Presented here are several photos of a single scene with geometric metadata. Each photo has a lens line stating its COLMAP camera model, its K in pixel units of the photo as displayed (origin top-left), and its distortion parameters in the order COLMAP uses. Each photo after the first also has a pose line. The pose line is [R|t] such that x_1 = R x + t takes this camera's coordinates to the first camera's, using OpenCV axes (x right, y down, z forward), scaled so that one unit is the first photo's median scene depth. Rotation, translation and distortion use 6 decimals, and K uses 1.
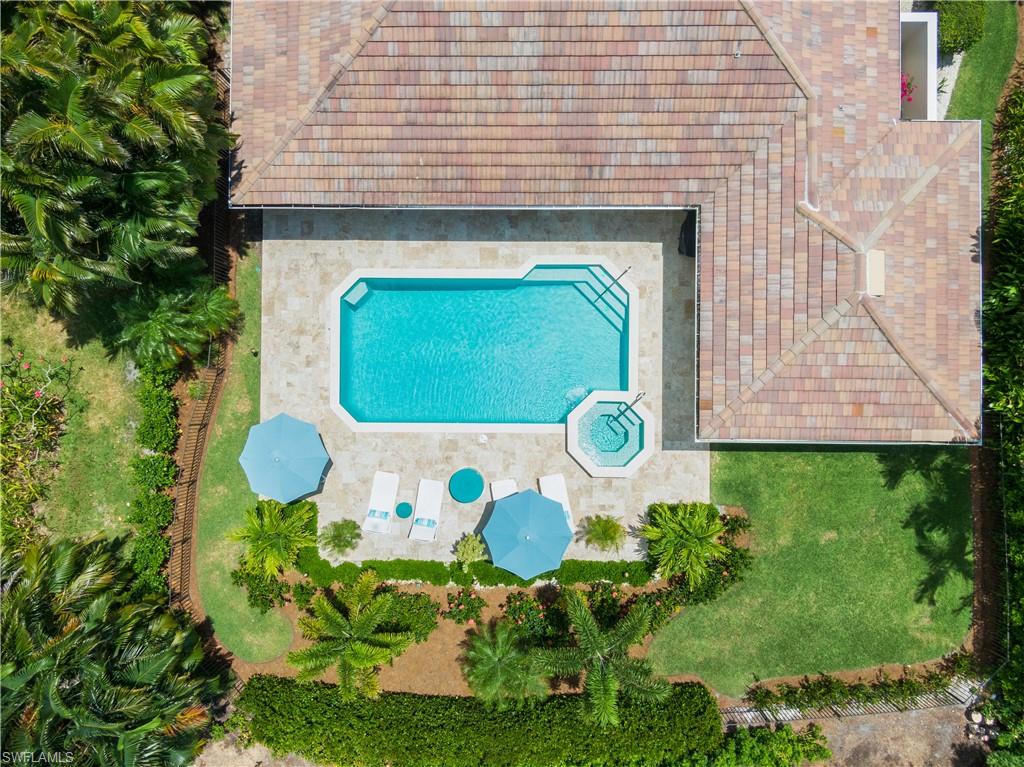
lens RADIAL K [[733.6, 0, 512.0], [0, 733.6, 383.5], [0, 0, 1]] dist [0.036093, -0.052154]
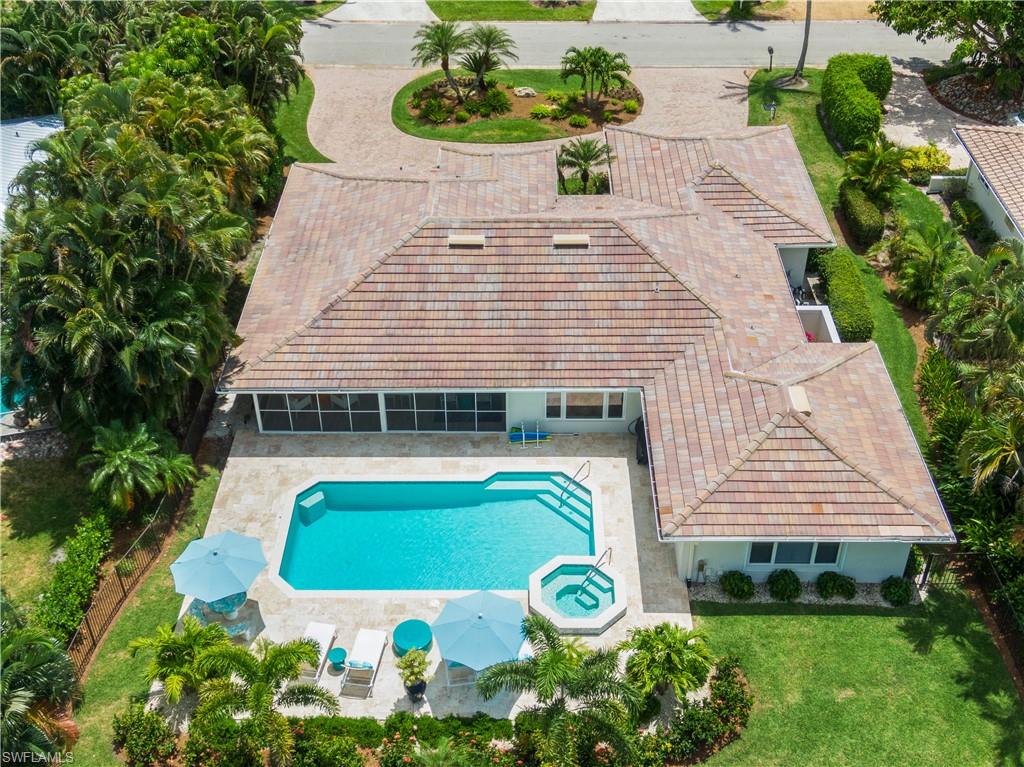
lens RADIAL K [[1208.5, 0, 512.0], [0, 1208.5, 383.5], [0, 0, 1]] dist [0.027237, -0.001551]
pose [[0.999922, 0.012024, 0.003406, 0.052369], [-0.004650, 0.610966, -0.791643, 1.222870], [-0.011599, 0.791565, 0.610974, -0.119094]]
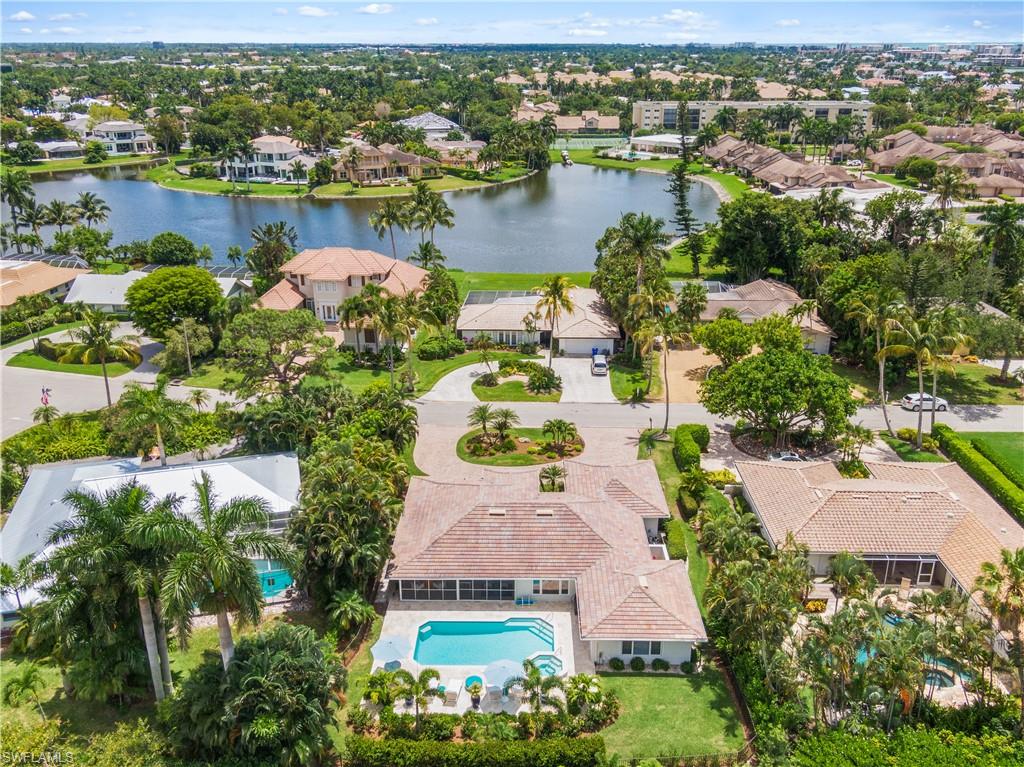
lens RADIAL K [[881.9, 0, 512.0], [0, 881.9, 383.5], [0, 0, 1]] dist [0.005358, 0.000840]
pose [[0.999778, 0.020614, -0.004245, 0.038935], [-0.011543, 0.368397, -0.929597, 2.316677], [-0.017599, 0.929440, 0.368553, -0.707899]]
